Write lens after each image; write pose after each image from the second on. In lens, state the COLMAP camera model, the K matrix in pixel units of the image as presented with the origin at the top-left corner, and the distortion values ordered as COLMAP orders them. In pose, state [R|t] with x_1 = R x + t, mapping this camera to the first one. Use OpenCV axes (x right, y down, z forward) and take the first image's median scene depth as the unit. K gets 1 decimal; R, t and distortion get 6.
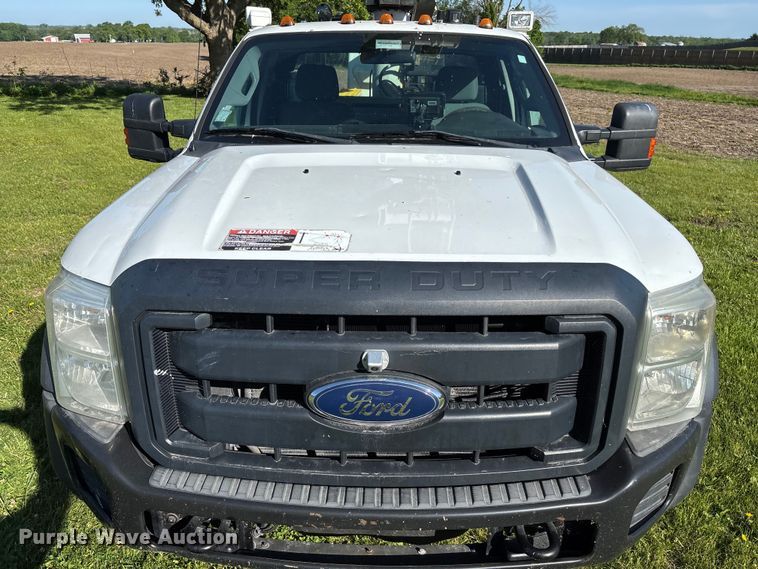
lens RADIAL K [[571.5, 0, 379.1], [0, 571.5, 289.3], [0, 0, 1]] dist [0.044218, -0.048854]
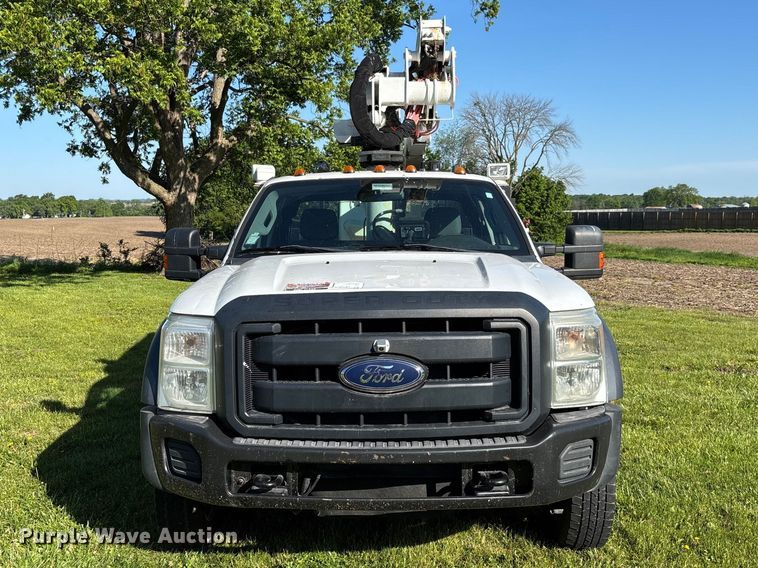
lens RADIAL K [[794.0, 0, 379.0], [0, 794.0, 284.0], [0, 0, 1]] dist [0.019095, -0.023438]
pose [[0.999651, -0.021791, 0.014926, -0.020583], [0.025333, 0.950953, -0.308295, 0.307868], [-0.007476, 0.308566, 0.951174, -0.577495]]
